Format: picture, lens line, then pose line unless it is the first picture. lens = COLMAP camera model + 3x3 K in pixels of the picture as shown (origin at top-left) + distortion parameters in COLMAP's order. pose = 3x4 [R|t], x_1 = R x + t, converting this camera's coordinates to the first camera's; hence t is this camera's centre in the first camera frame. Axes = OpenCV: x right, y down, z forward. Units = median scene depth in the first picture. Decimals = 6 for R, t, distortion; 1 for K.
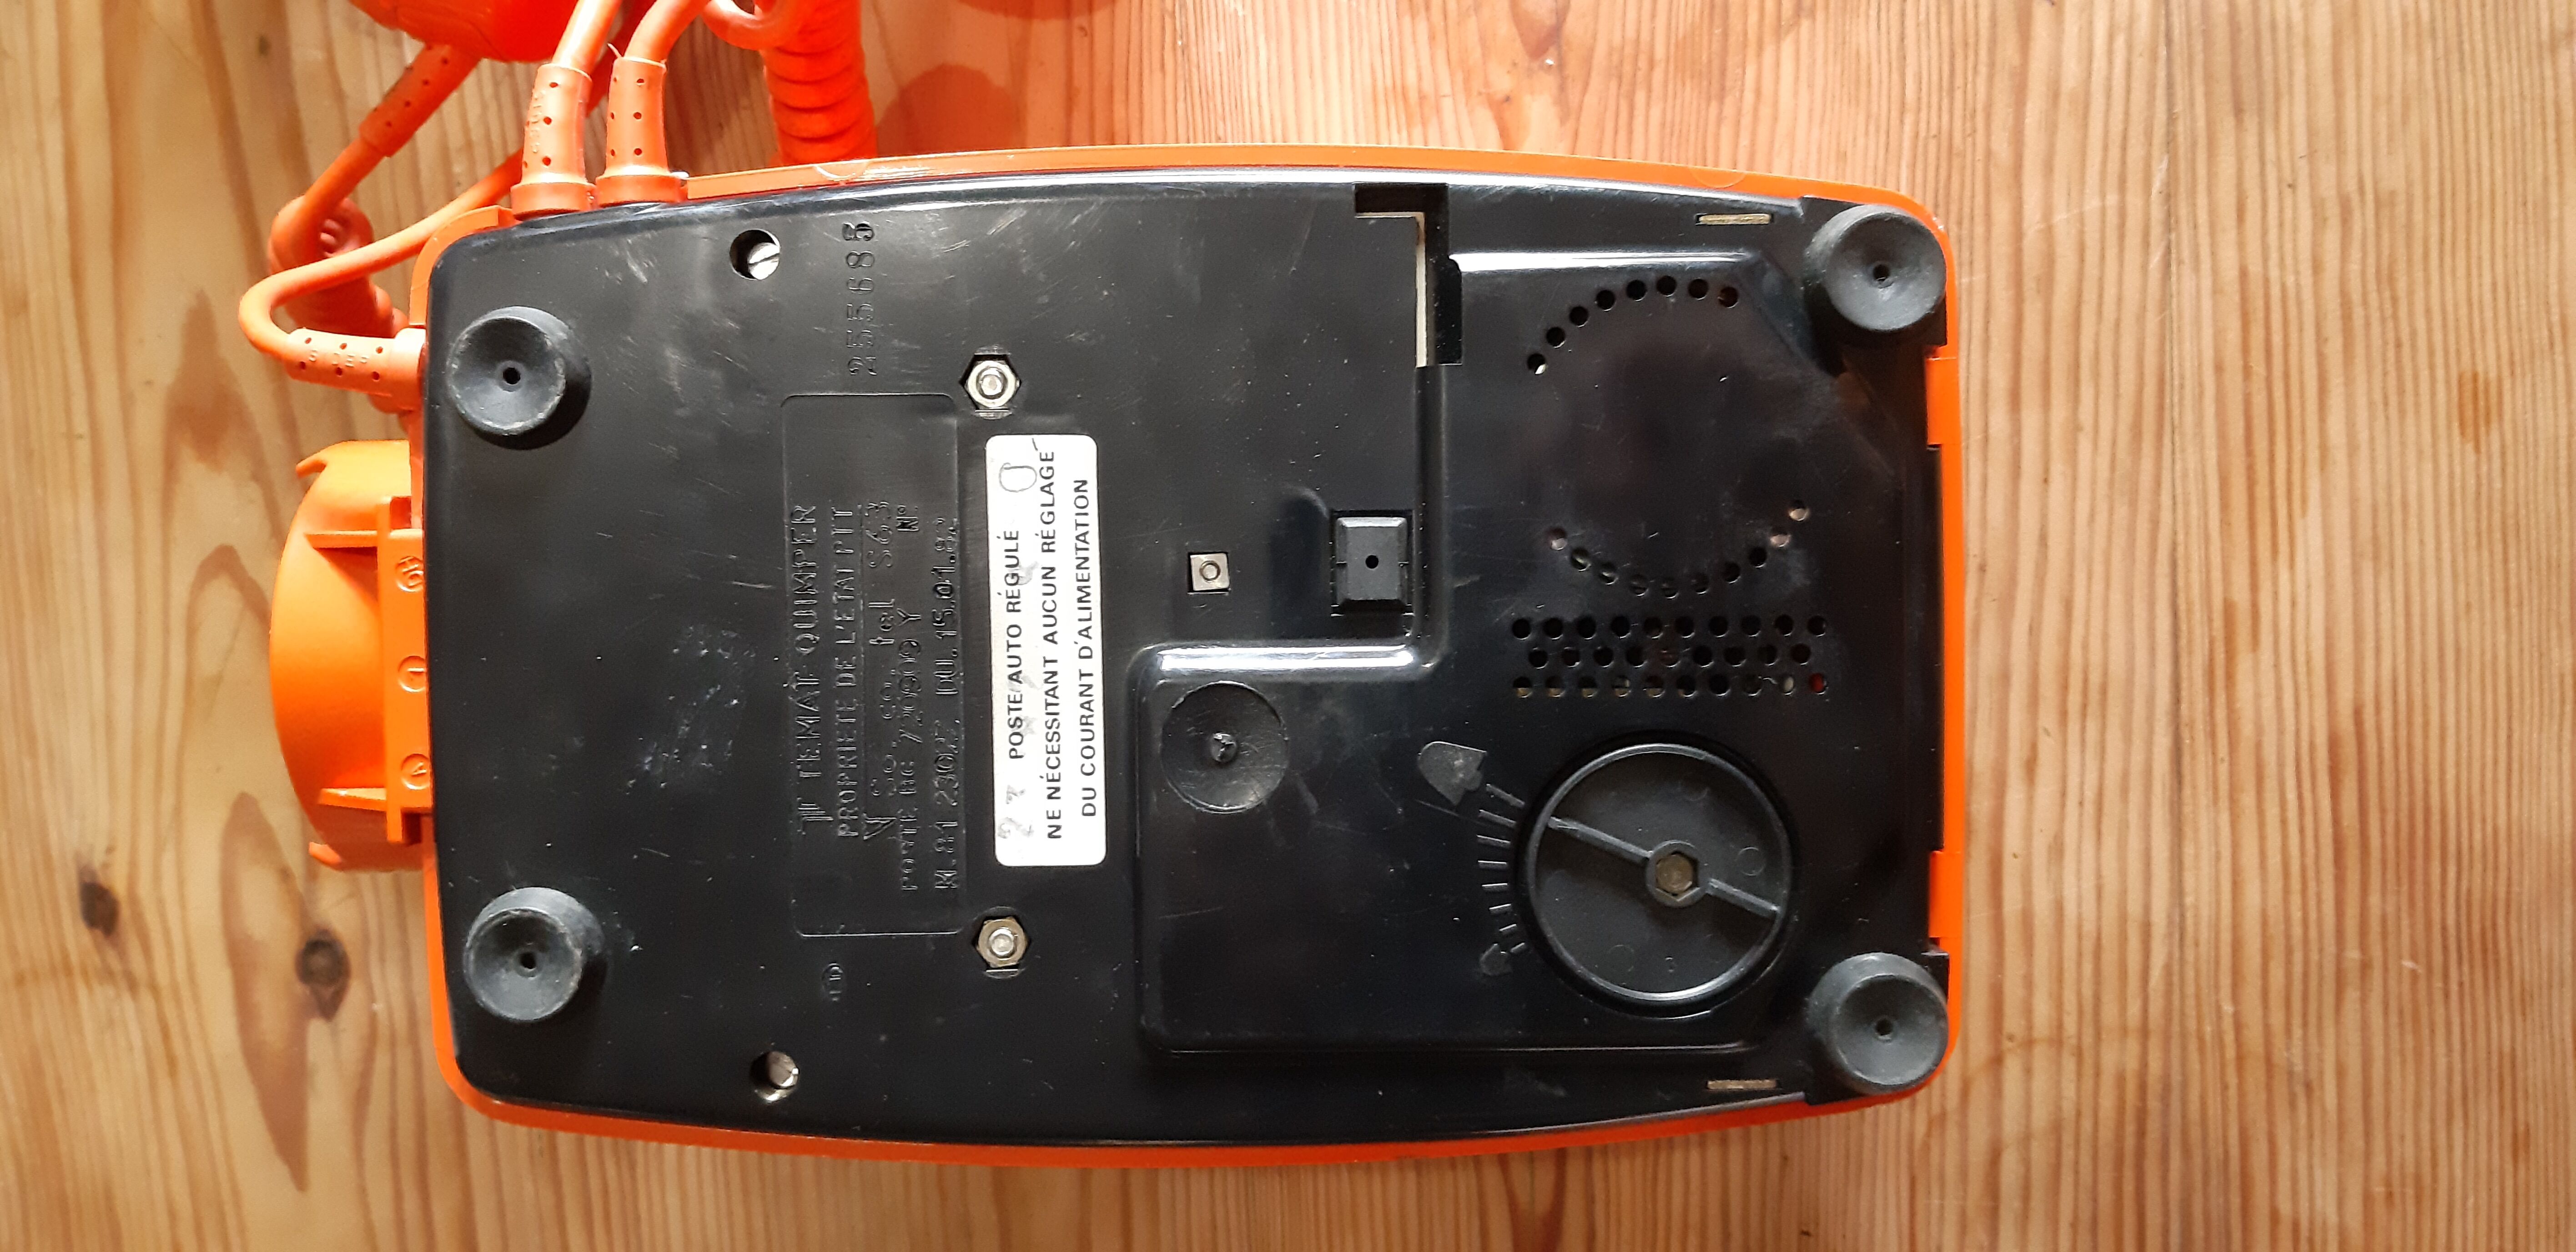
lens RADIAL K [[2087.9, 0, 1287.4], [0, 2087.9, 636.7], [0, 0, 1]] dist [0.060318, -0.148078]
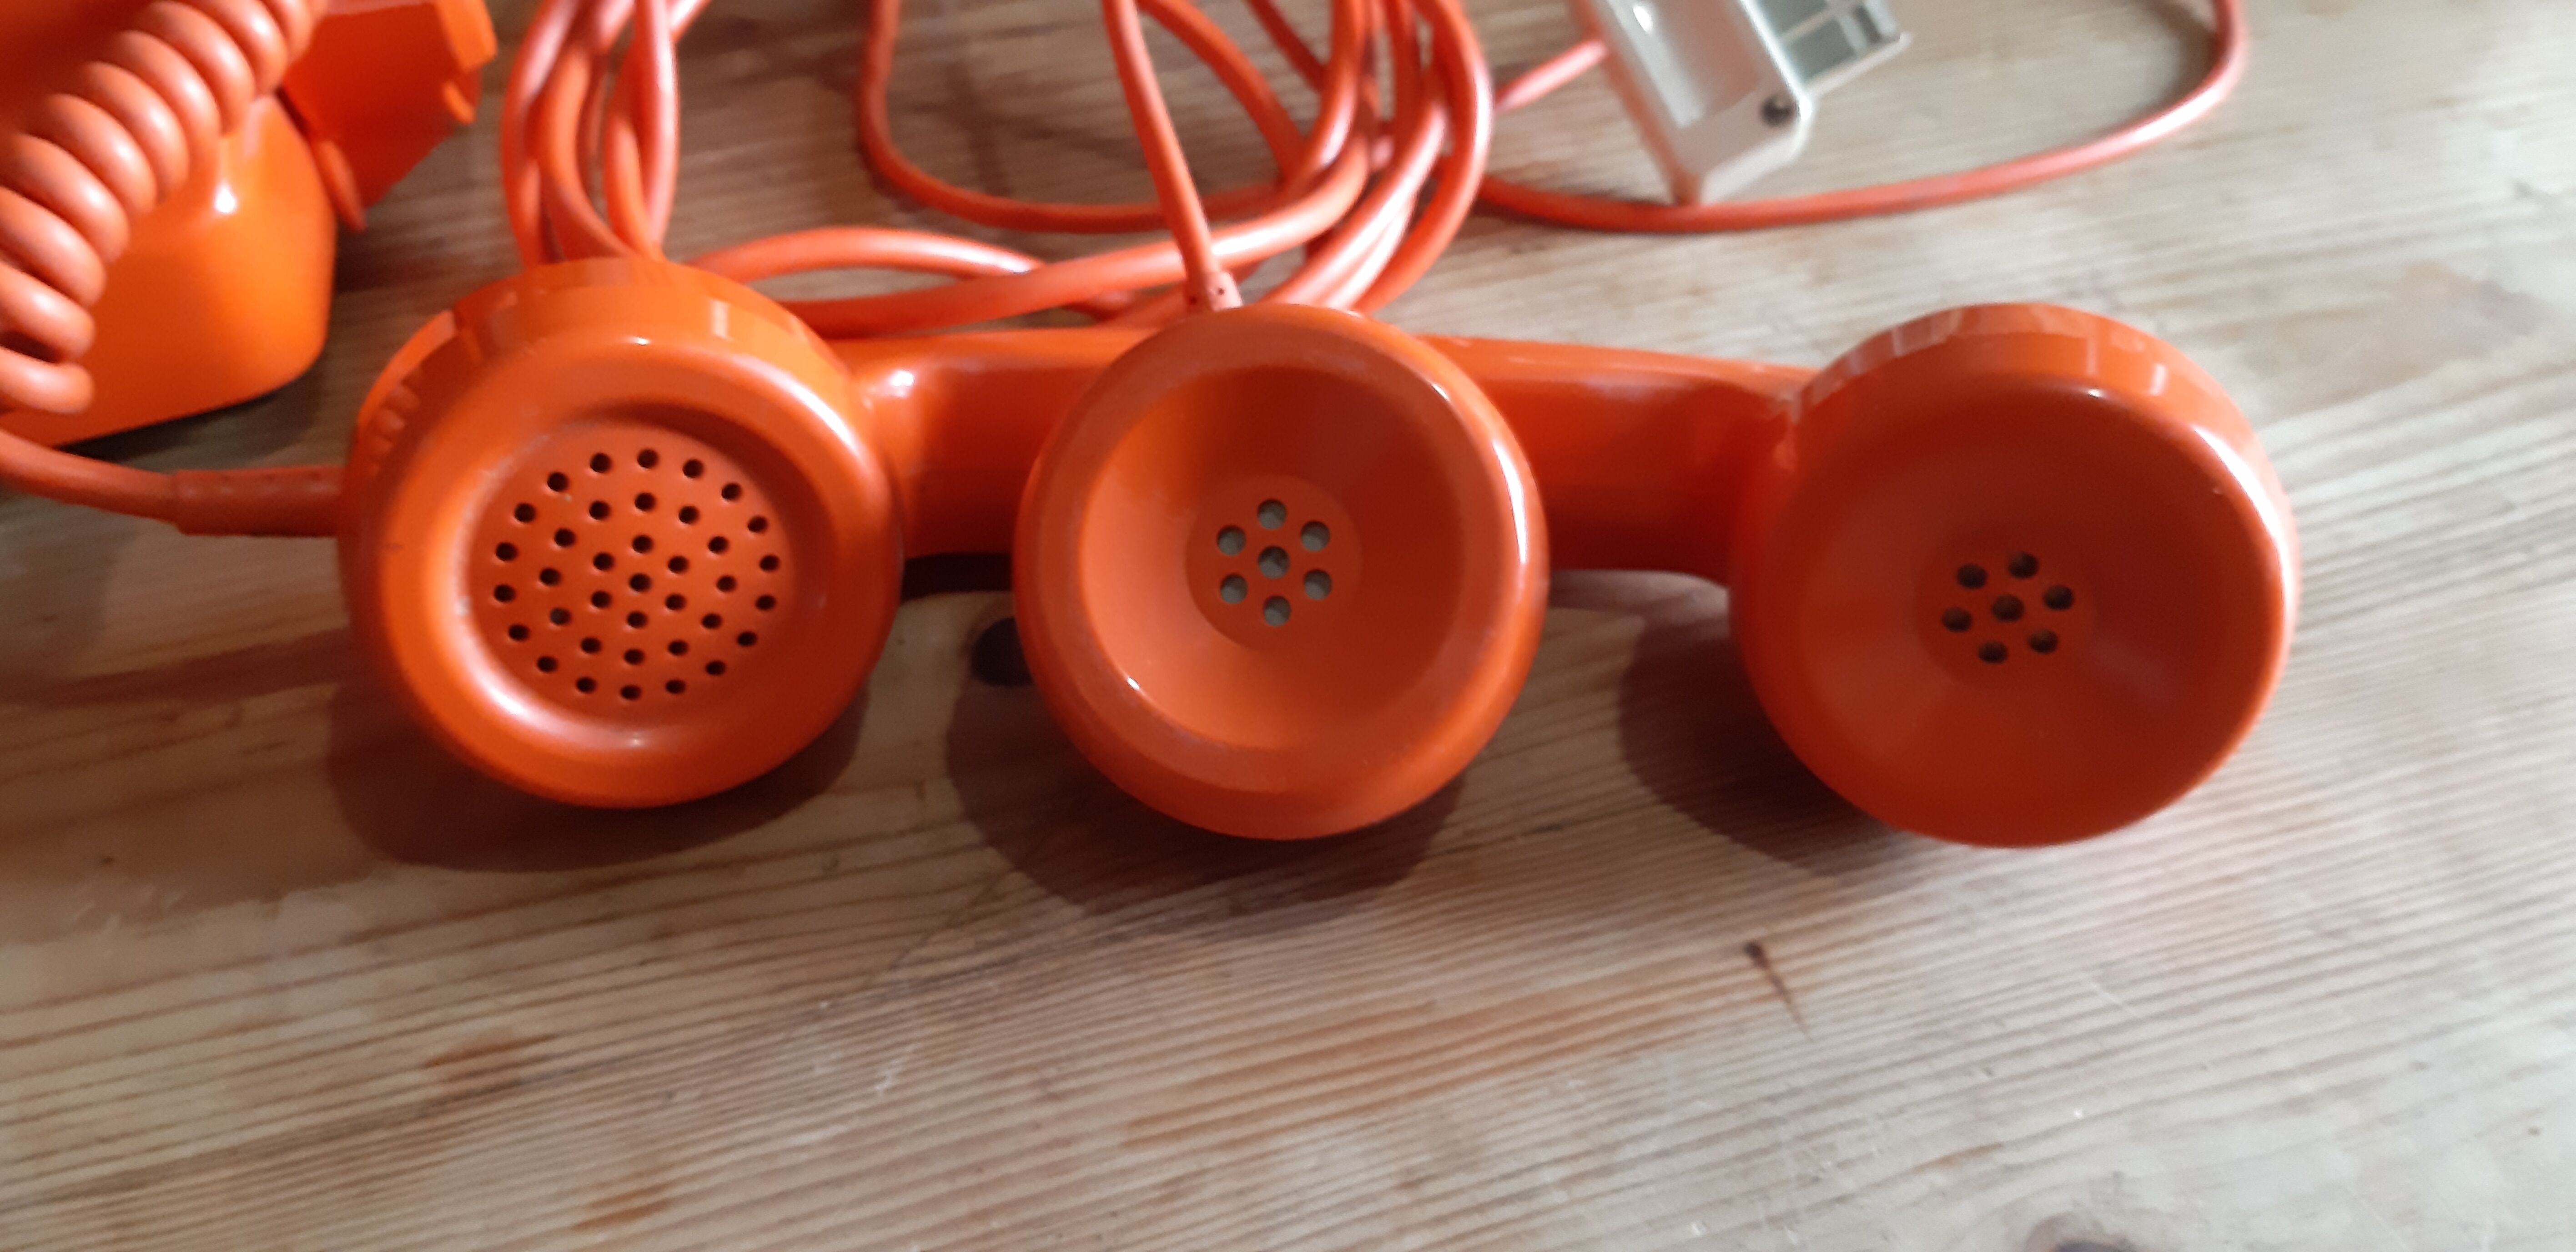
lens RADIAL K [[2087.9, 0, 1285.1], [0, 2087.9, 604.2], [0, 0, 1]] dist [0.060318, -0.148078]
pose [[0.230911, 0.882139, -0.410501, 0.149676], [-0.947940, 0.108877, -0.299257, -0.281963], [-0.219292, 0.458233, 0.861356, 0.456552]]
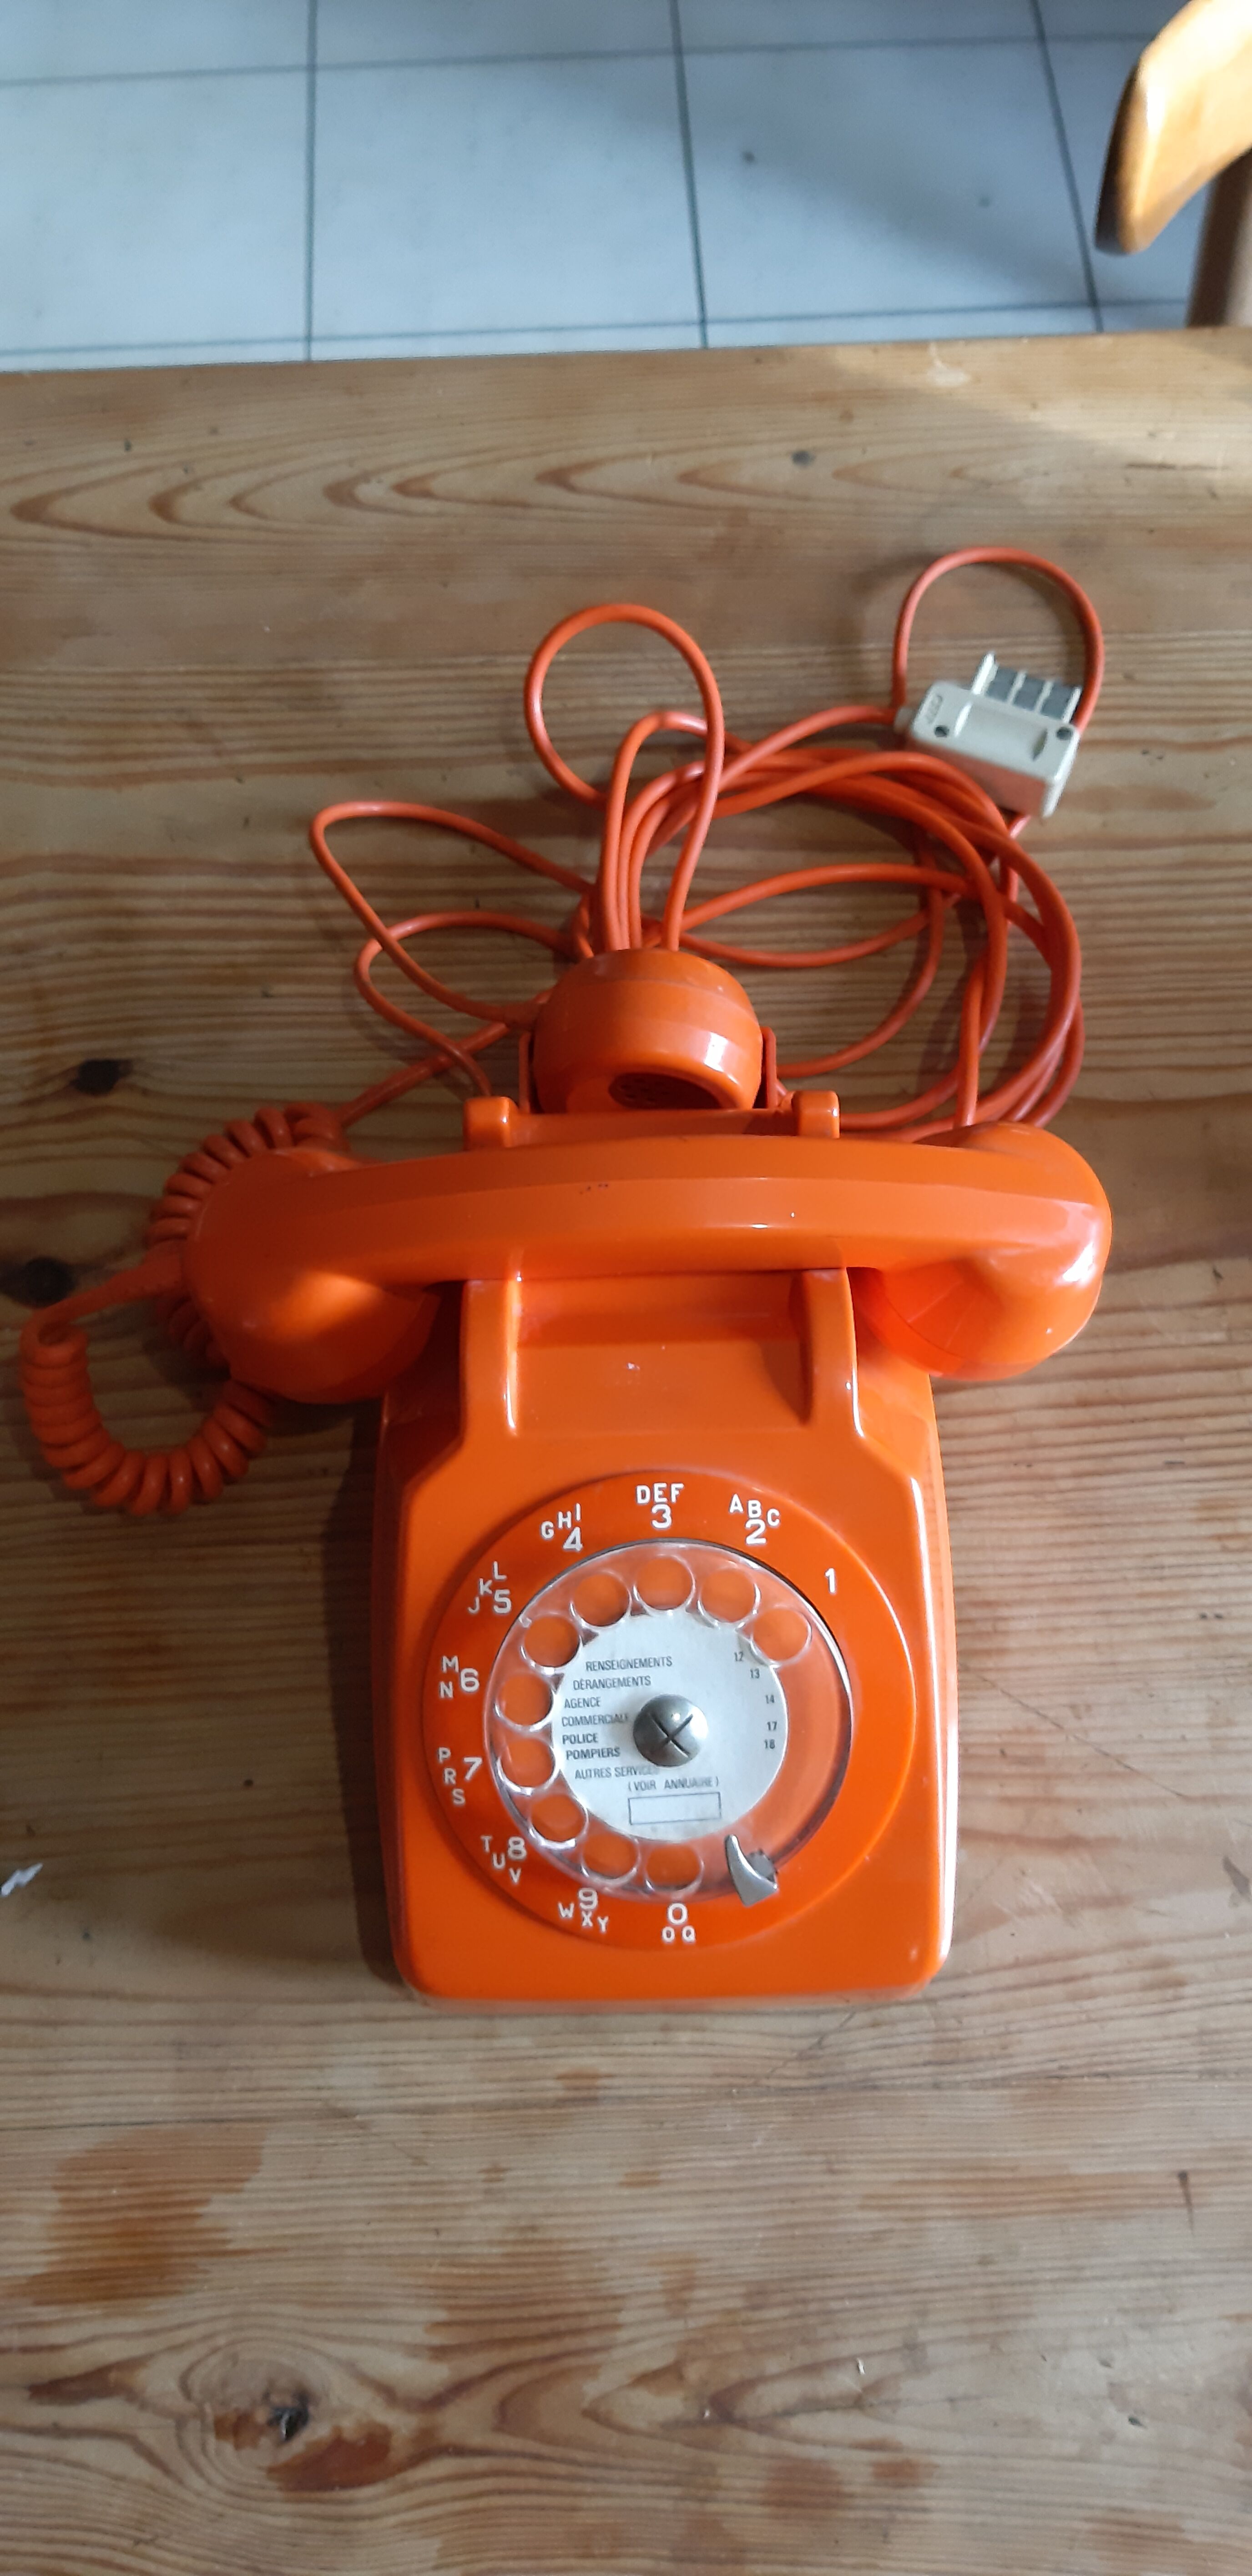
lens RADIAL K [[2087.9, 0, 622.5], [0, 2087.9, 1277.1], [0, 0, 1]] dist [0.060318, -0.148078]
pose [[-0.015488, 0.996395, -0.083413, -0.521859], [-0.993184, -0.024969, -0.113849, -0.062393], [-0.115521, 0.081081, 0.989990, -0.379931]]
